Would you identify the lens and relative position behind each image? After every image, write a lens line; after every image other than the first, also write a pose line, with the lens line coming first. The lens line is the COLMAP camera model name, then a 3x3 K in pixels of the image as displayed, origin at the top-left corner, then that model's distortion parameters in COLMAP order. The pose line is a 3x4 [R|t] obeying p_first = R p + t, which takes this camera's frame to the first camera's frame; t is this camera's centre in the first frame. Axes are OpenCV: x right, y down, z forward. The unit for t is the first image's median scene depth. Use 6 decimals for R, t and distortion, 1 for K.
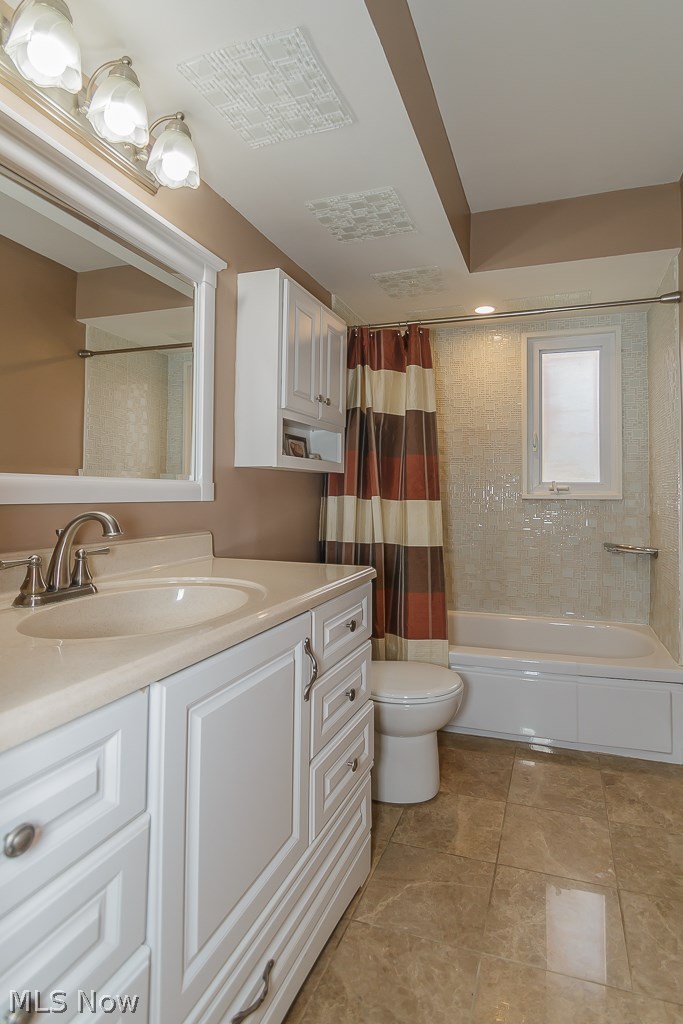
lens RADIAL K [[489.4, 0, 341.5], [0, 489.4, 512.0], [0, 0, 1]] dist [-0.000301, -0.000031]
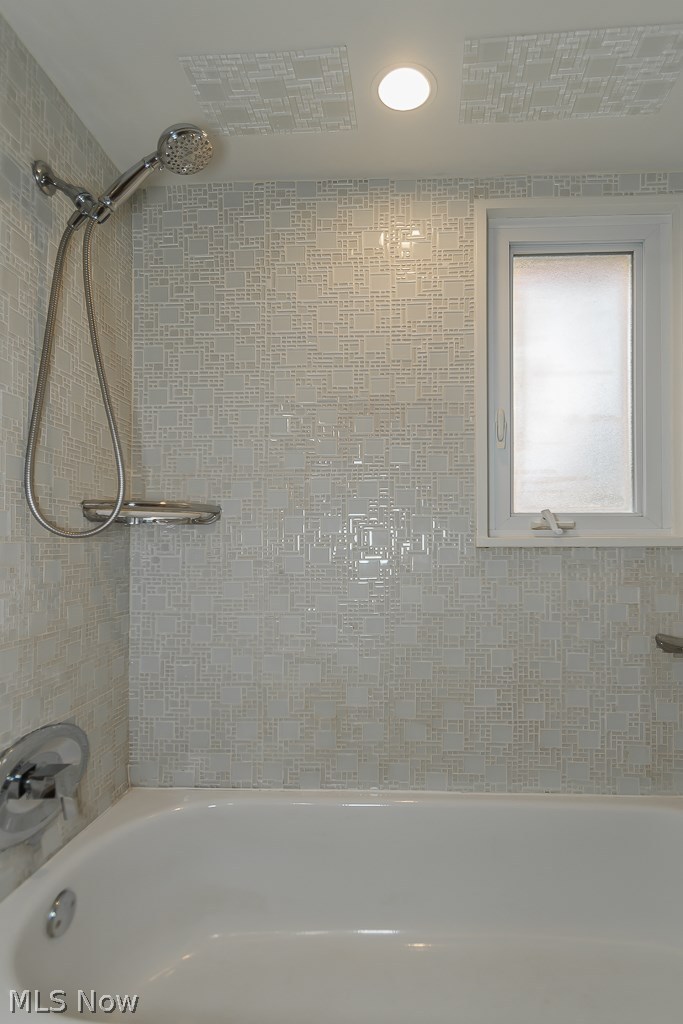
lens RADIAL K [[489.4, 0, 341.5], [0, 489.4, 512.0], [0, 0, 1]] dist [-0.000301, -0.000031]
pose [[0.861386, -0.003798, 0.507937, 0.014748], [0.036975, 0.997788, -0.055243, -0.041971], [-0.506604, 0.066367, 0.859621, 0.685477]]
